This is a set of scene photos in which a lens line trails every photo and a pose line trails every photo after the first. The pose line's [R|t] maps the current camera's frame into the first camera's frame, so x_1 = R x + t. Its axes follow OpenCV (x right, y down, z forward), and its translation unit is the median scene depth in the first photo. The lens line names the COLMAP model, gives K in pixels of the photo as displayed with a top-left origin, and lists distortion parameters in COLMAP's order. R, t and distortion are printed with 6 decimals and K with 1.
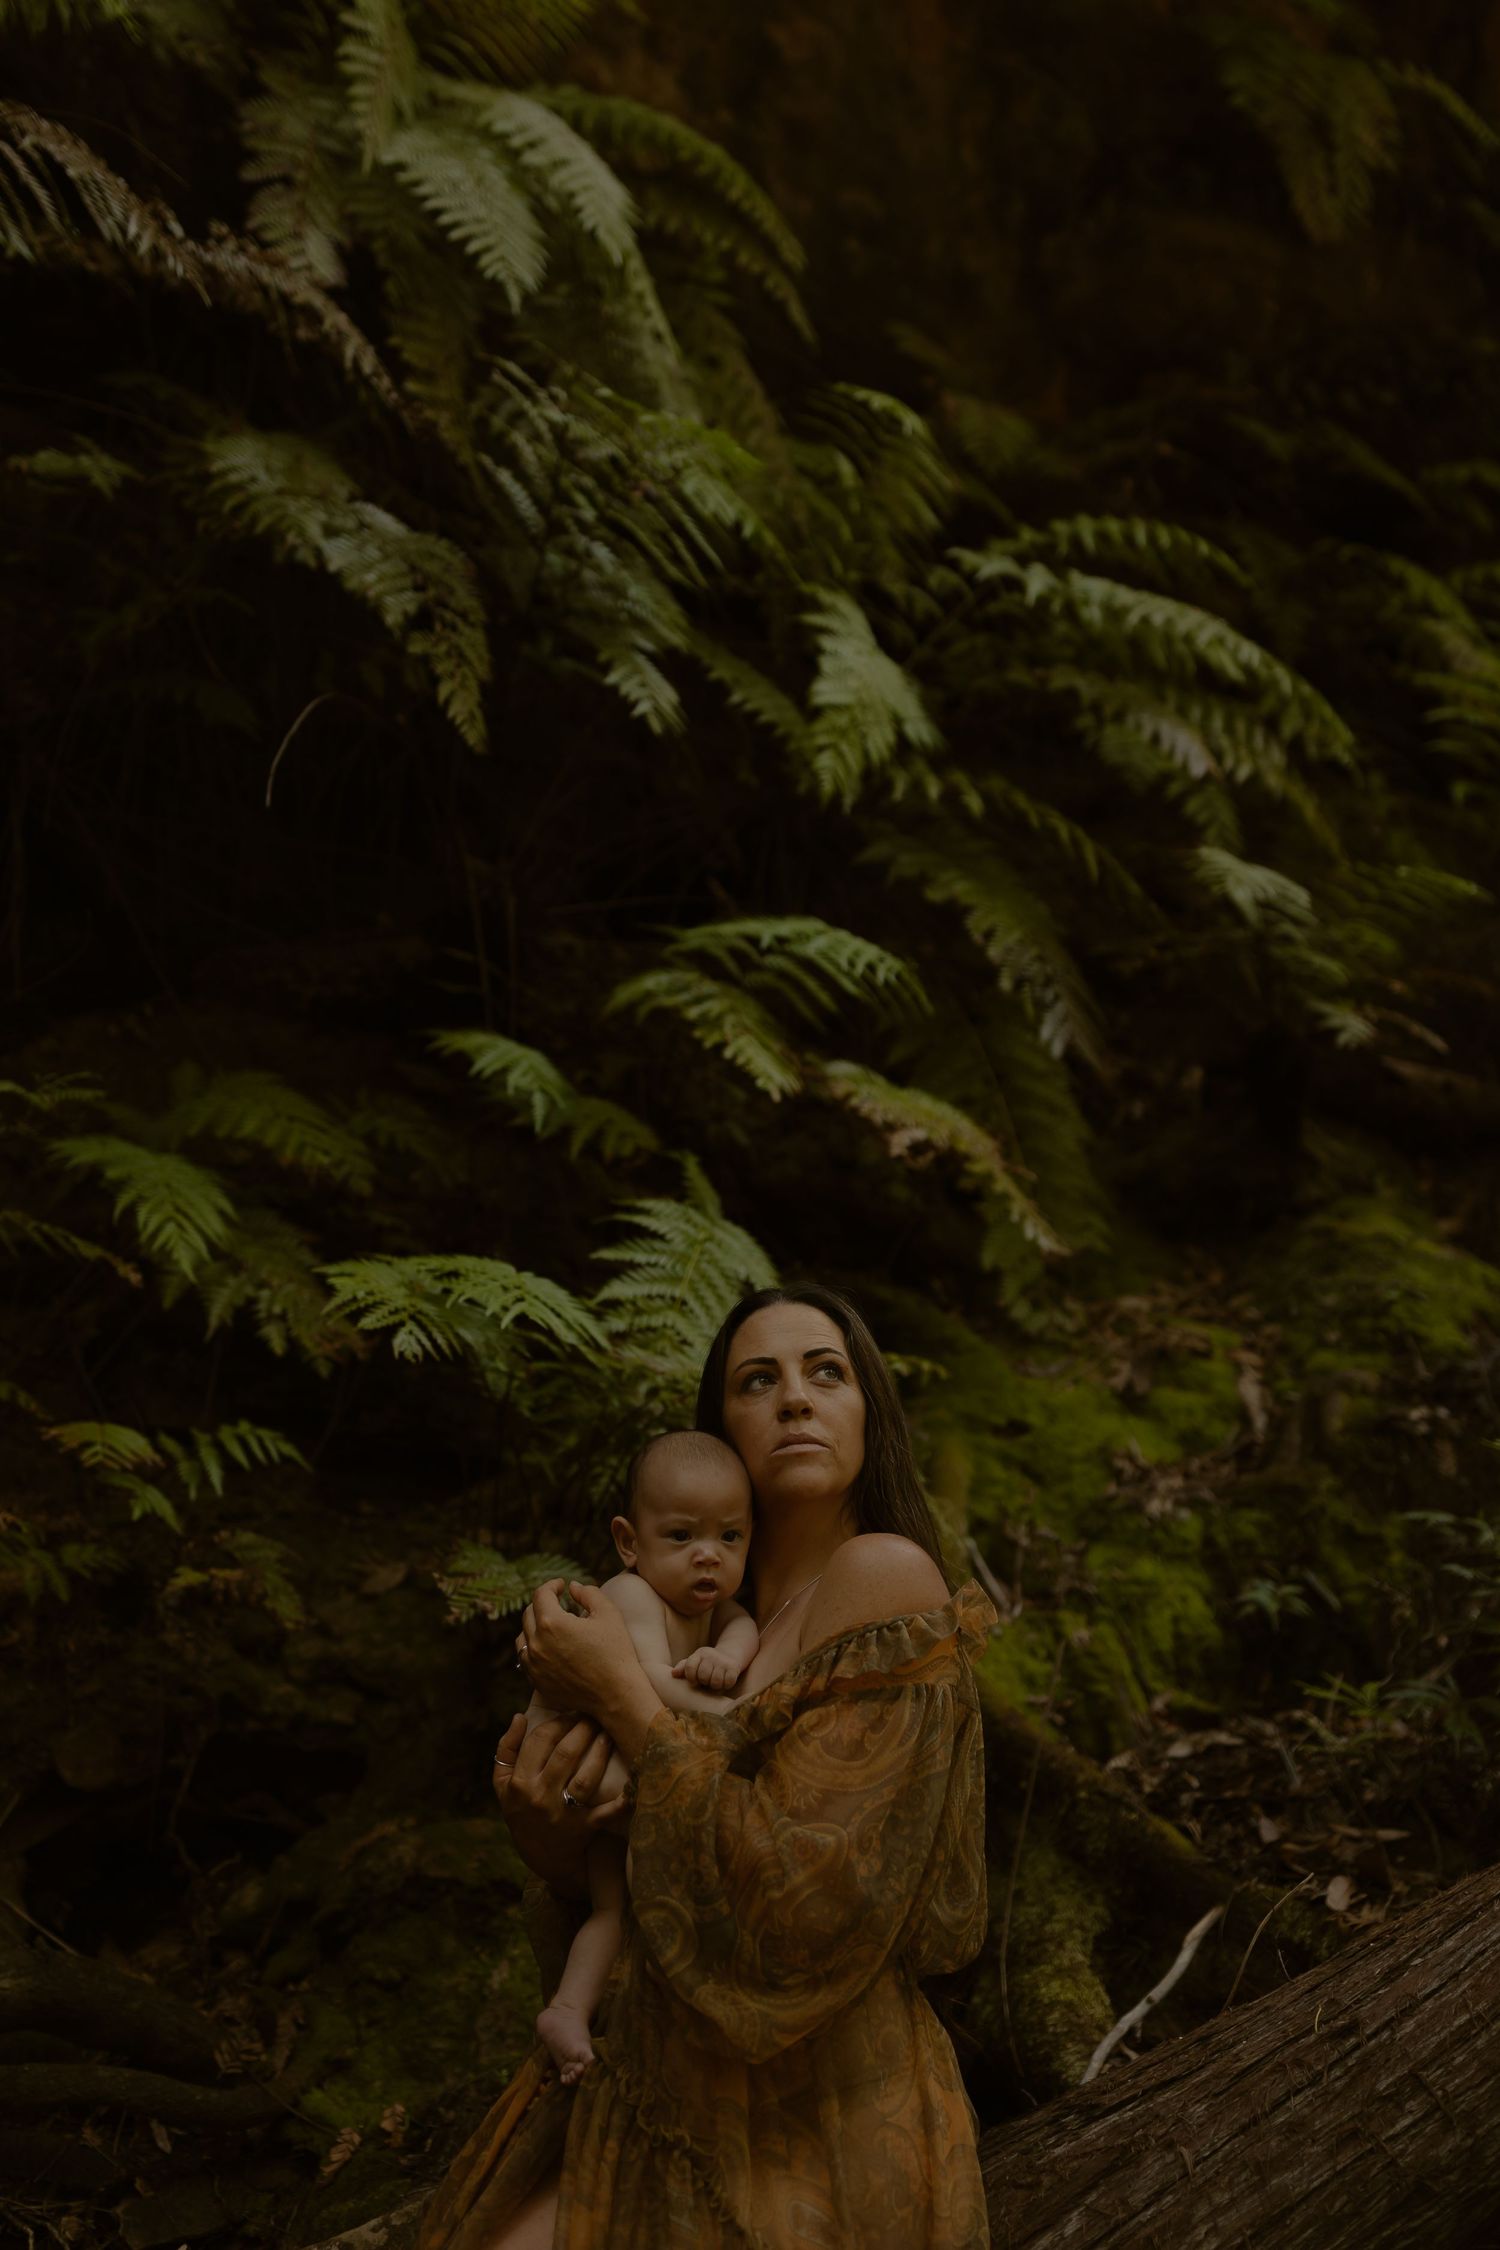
lens RADIAL K [[2457.4, 0, 733.3], [0, 2457.4, 988.4], [0, 0, 1]] dist [0.011316, -0.021477]
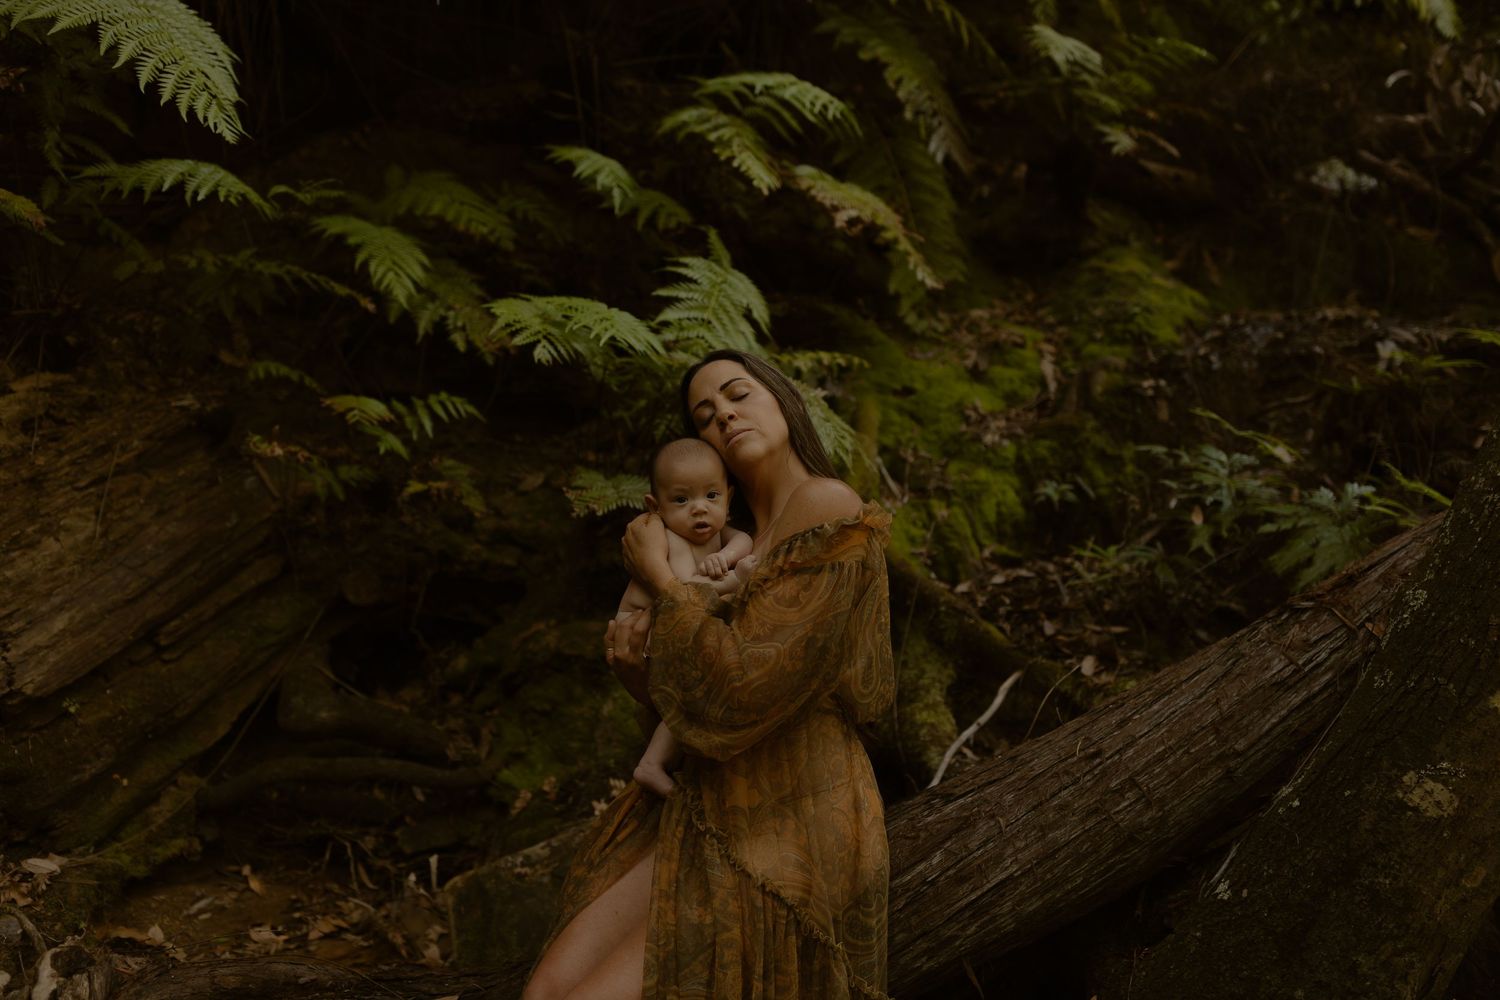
lens RADIAL K [[1476.0, 0, 761.7], [0, 1476.0, 484.4], [0, 0, 1]] dist [0.011904, -0.016648]
pose [[0.999737, -0.002391, 0.022828, -0.007227], [-0.003614, 0.965760, 0.259413, -0.020878], [-0.022666, -0.259427, 0.965497, 0.019376]]
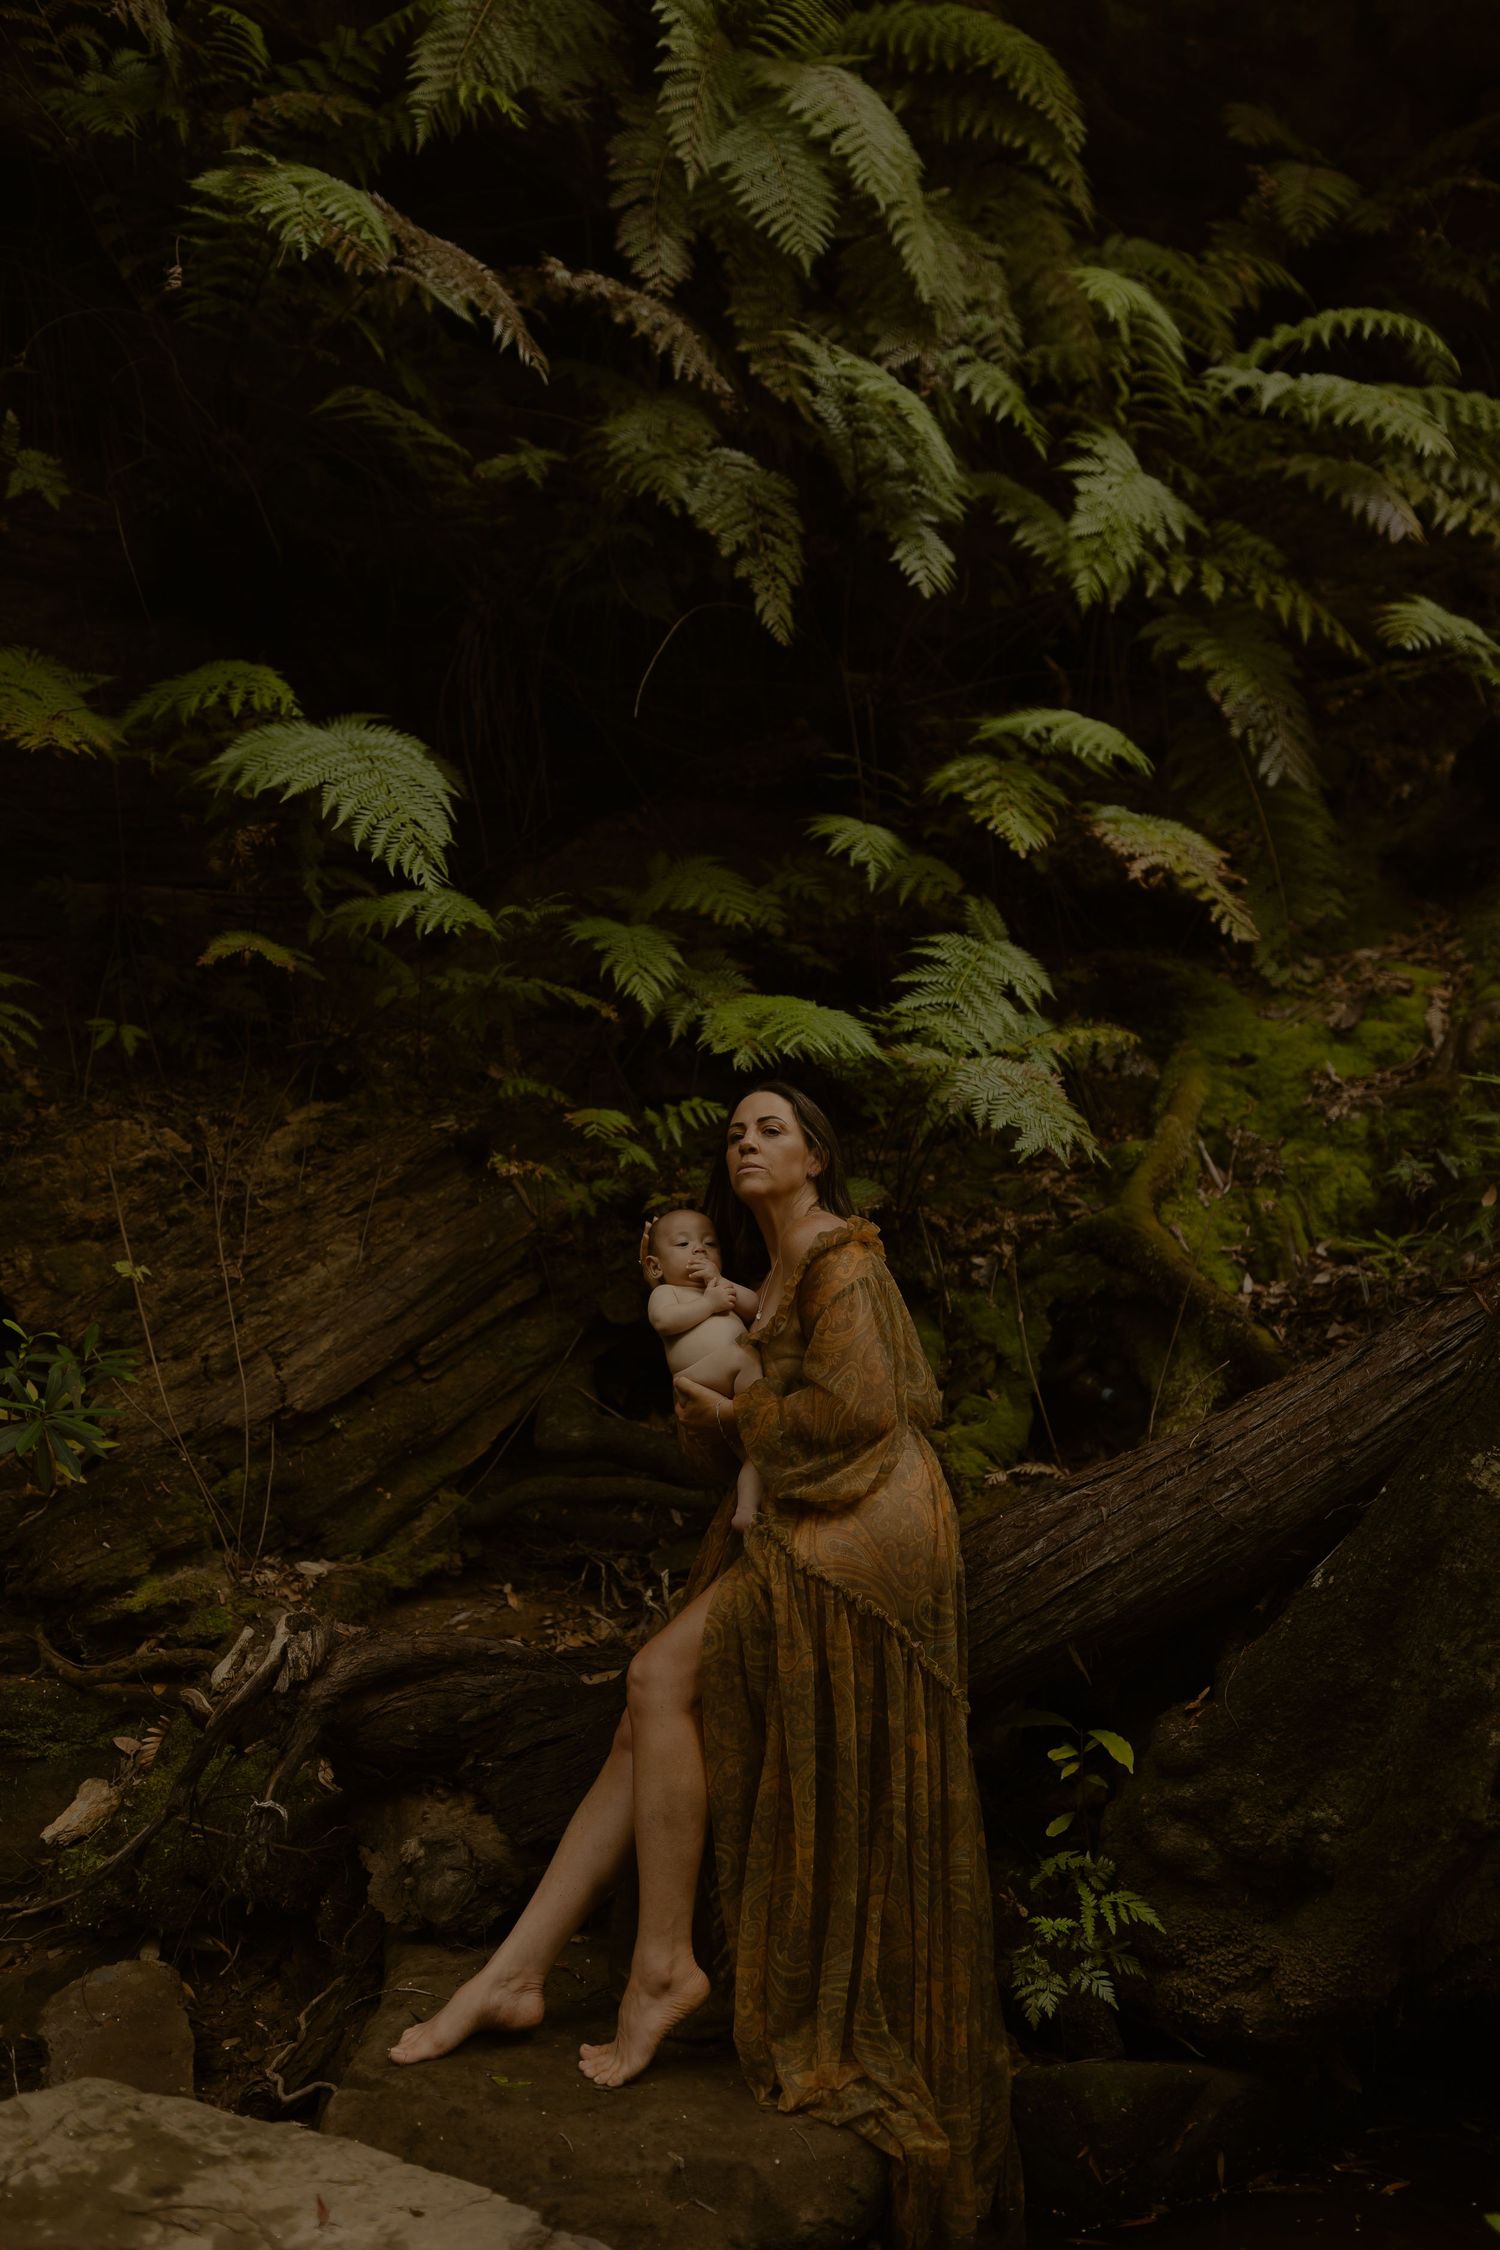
lens RADIAL K [[2213.9, 0, 746.4], [0, 2213.9, 1139.6], [0, 0, 1]] dist [0.011904, -0.016648]
pose [[0.949643, -0.051932, -0.309001, 0.246201], [0.125615, 0.966551, 0.223606, -0.101262], [0.287054, -0.251161, 0.924402, -0.277786]]
